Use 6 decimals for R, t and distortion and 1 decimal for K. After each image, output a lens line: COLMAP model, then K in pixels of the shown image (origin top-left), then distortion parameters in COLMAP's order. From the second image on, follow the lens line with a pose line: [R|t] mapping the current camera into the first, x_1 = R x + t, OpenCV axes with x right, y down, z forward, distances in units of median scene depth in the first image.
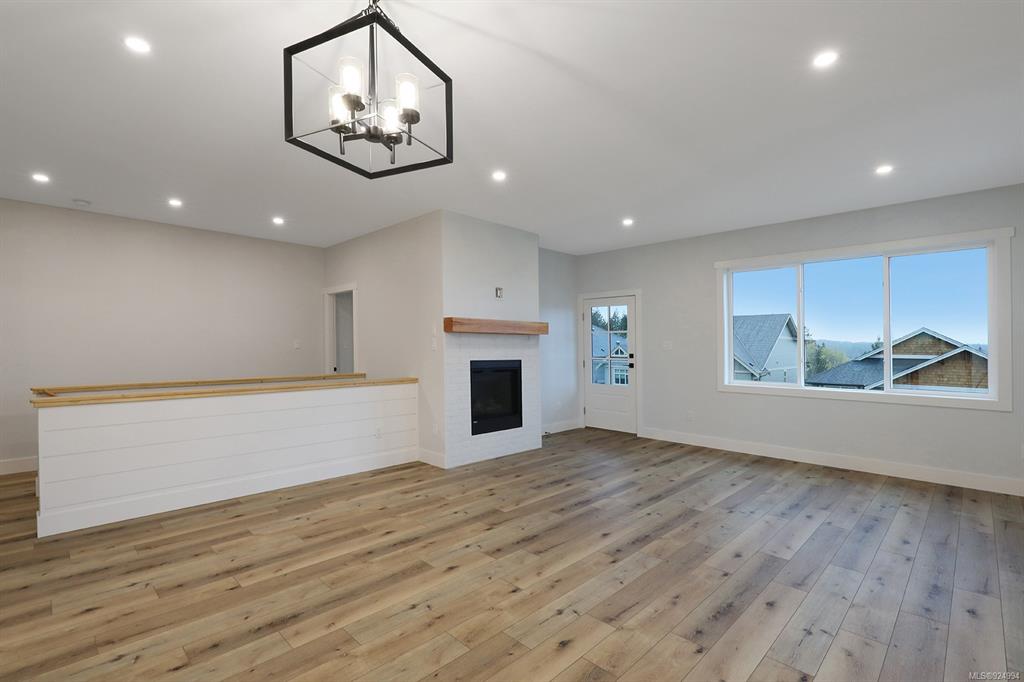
lens RADIAL K [[472.0, 0, 498.2], [0, 472.0, 346.3], [0, 0, 1]] dist [0.004250, -0.001620]
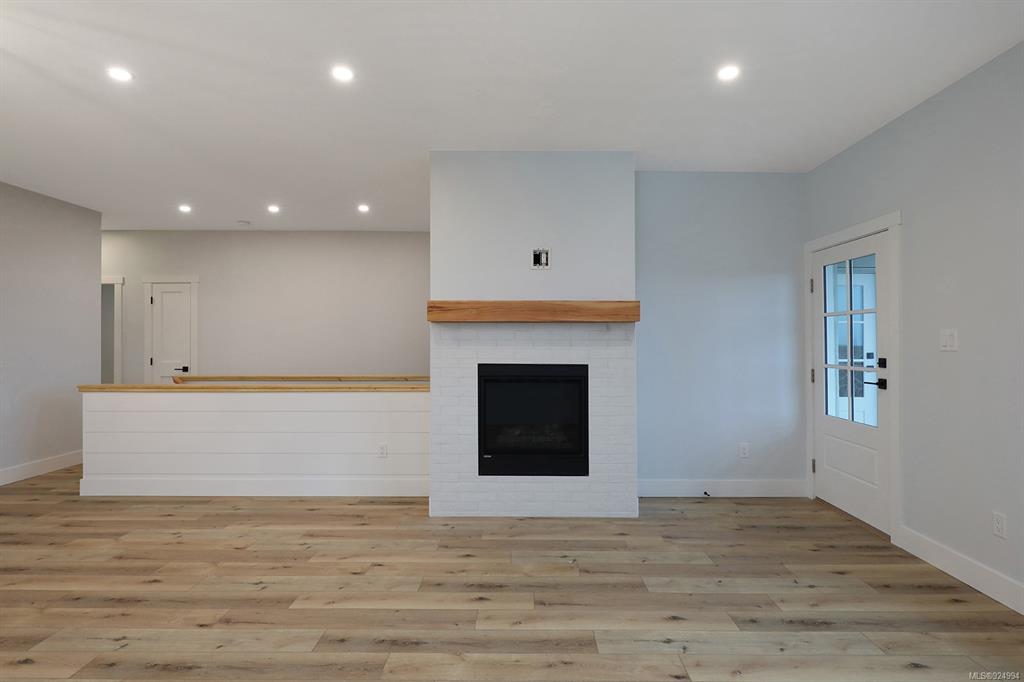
lens RADIAL K [[527.8, 0, 508.4], [0, 527.8, 338.1], [0, 0, 1]] dist [-0.000850, 0.000354]
pose [[0.706874, -0.005296, -0.707320, 0.588424], [0.002285, 0.999984, -0.005203, -0.002792], [0.707336, 0.002061, 0.706875, 0.581010]]
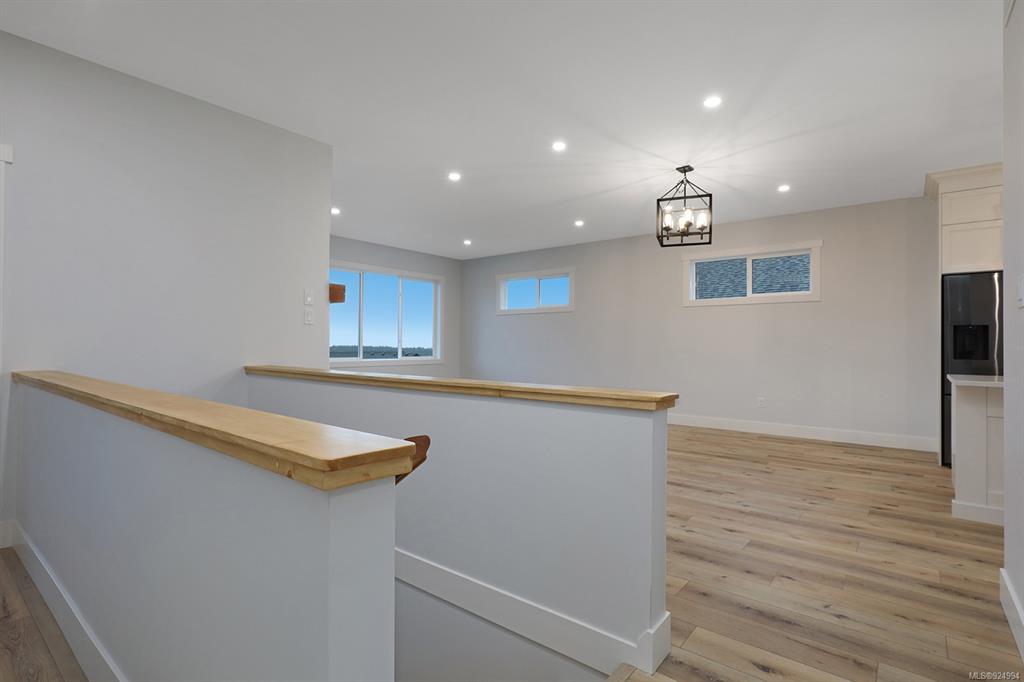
lens RADIAL K [[527.8, 0, 498.0], [0, 527.8, 343.0], [0, 0, 1]] dist [-0.000850, 0.000354]
pose [[-0.120962, 0.002732, 0.992653, -1.132363], [-0.008001, 0.999961, -0.003727, 0.043543], [-0.992625, -0.008393, -0.120935, 0.931948]]
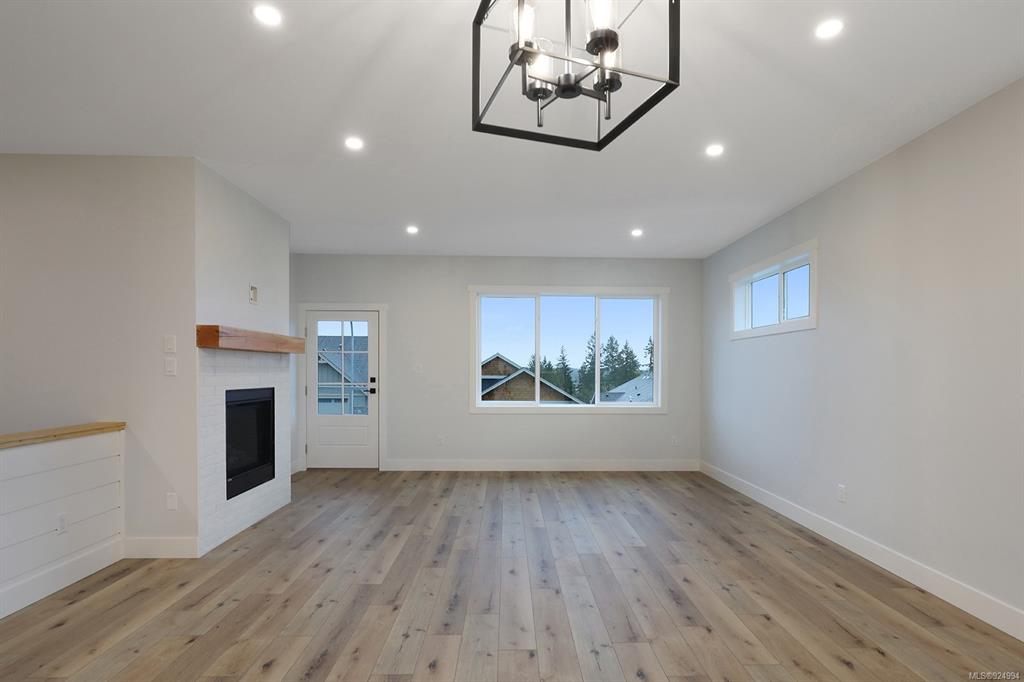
lens RADIAL K [[527.8, 0, 520.8], [0, 527.8, 381.0], [0, 0, 1]] dist [-0.000850, 0.000354]
pose [[0.681550, -0.015752, 0.731602, -0.373302], [-0.002672, 0.999708, 0.024013, -0.003144], [-0.731767, -0.018321, 0.681309, 0.202047]]
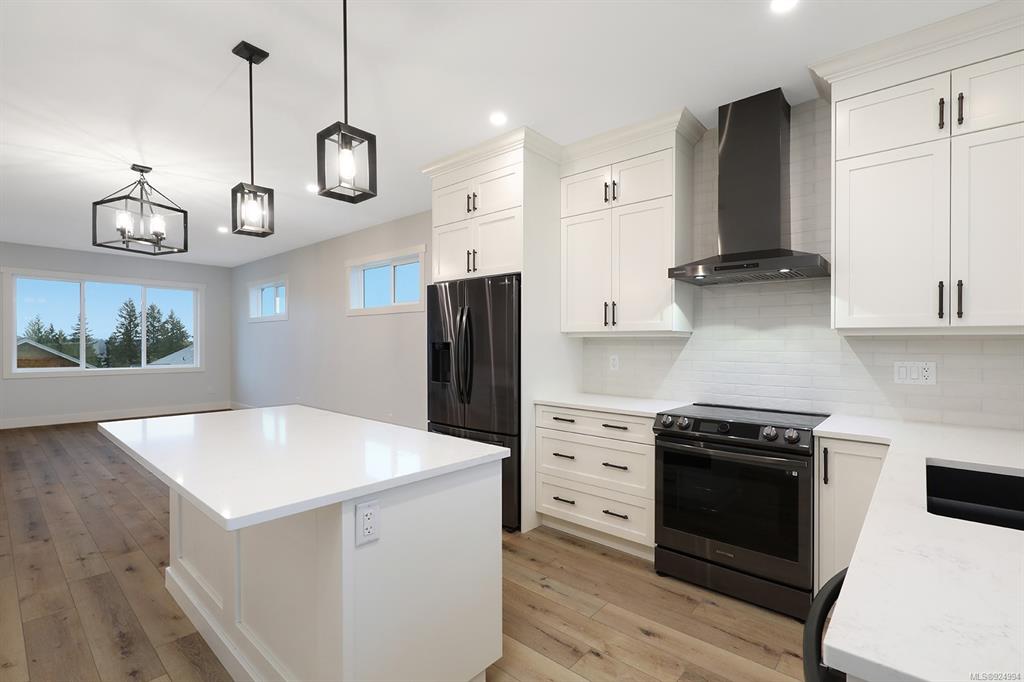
lens RADIAL K [[472.0, 0, 517.4], [0, 472.0, 341.7], [0, 0, 1]] dist [0.004250, -0.001620]
pose [[-0.077924, -0.001367, 0.996958, -1.011533], [-0.004623, 0.999989, 0.001009, -0.004527], [-0.996949, -0.004530, -0.077930, -0.199655]]
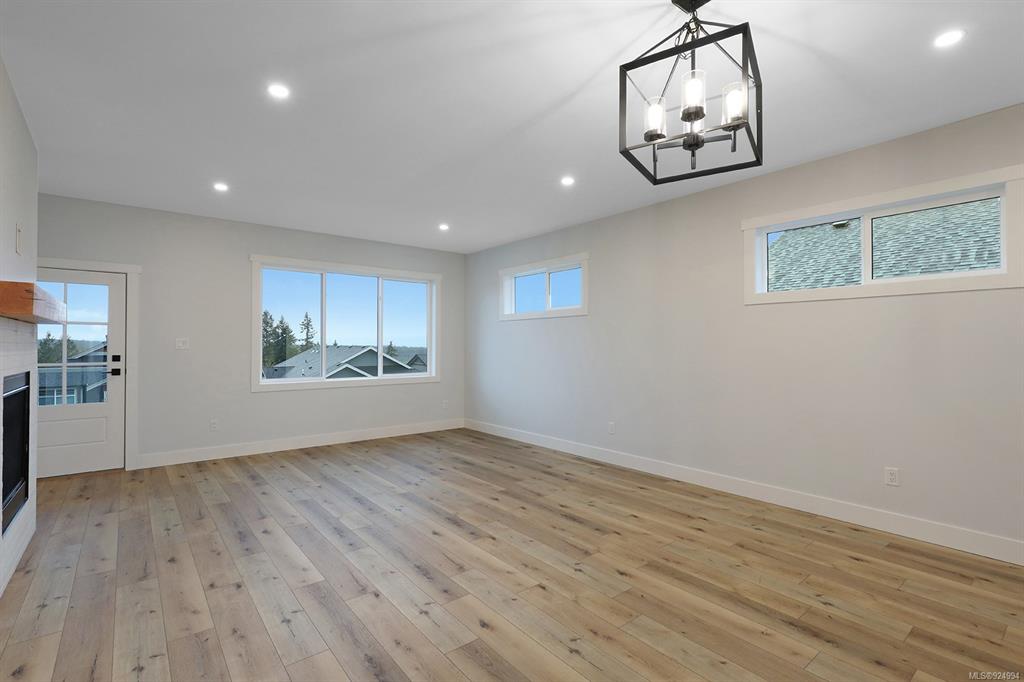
lens RADIAL K [[472.0, 0, 501.3], [0, 472.0, 345.2], [0, 0, 1]] dist [0.004250, -0.001620]
pose [[0.104570, -0.003995, 0.994510, -0.541672], [-0.000889, 0.999991, 0.004110, -0.004014], [-0.994517, -0.001314, 0.104565, 0.541630]]
